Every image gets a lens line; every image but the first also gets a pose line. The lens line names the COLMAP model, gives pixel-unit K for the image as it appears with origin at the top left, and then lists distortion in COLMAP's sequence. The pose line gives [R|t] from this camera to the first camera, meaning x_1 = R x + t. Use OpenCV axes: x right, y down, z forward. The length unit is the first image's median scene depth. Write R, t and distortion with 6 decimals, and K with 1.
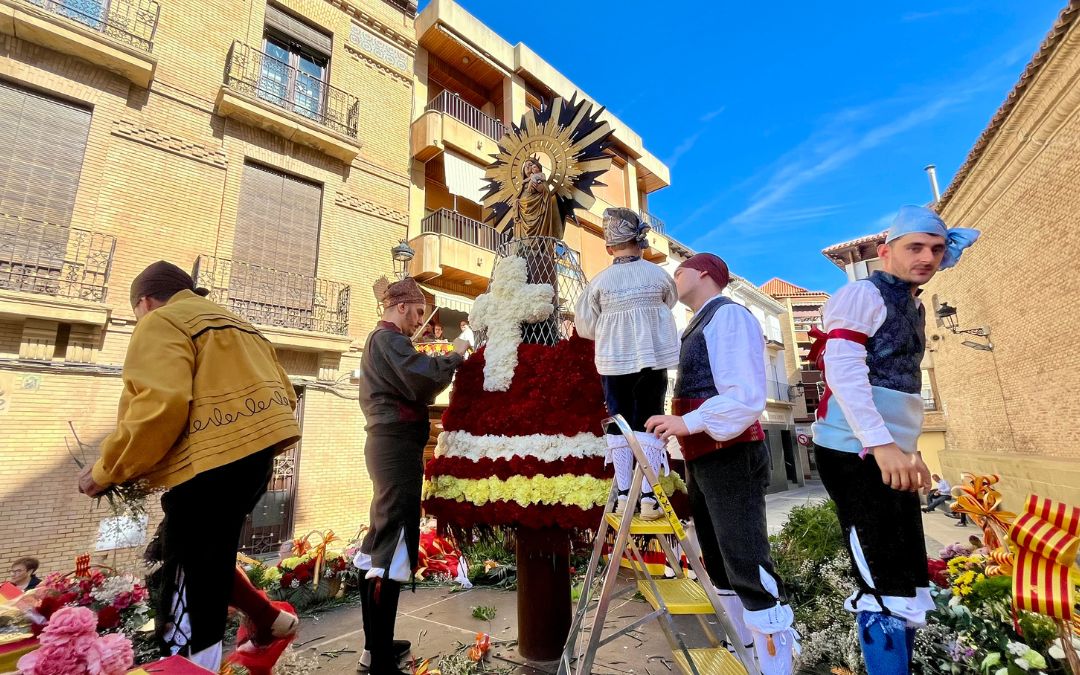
lens RADIAL K [[509.9, 0, 540.0], [0, 509.9, 337.5], [0, 0, 1]] dist [-0.000857, -0.000924]
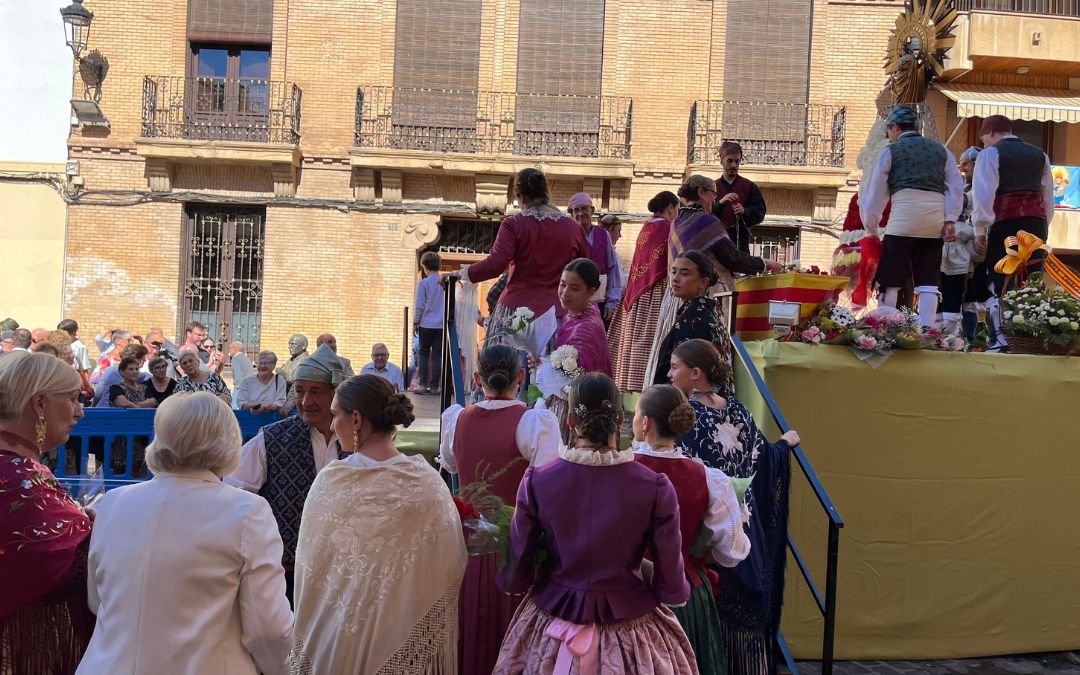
lens RADIAL K [[849.6, 0, 562.7], [0, 849.6, 341.6], [0, 0, 1]] dist [0.063802, -0.069389]
pose [[0.747105, 0.048006, -0.662970, 0.211929], [0.088436, 0.981343, 0.170719, -0.002603], [0.658796, -0.186175, 0.728921, -0.374022]]
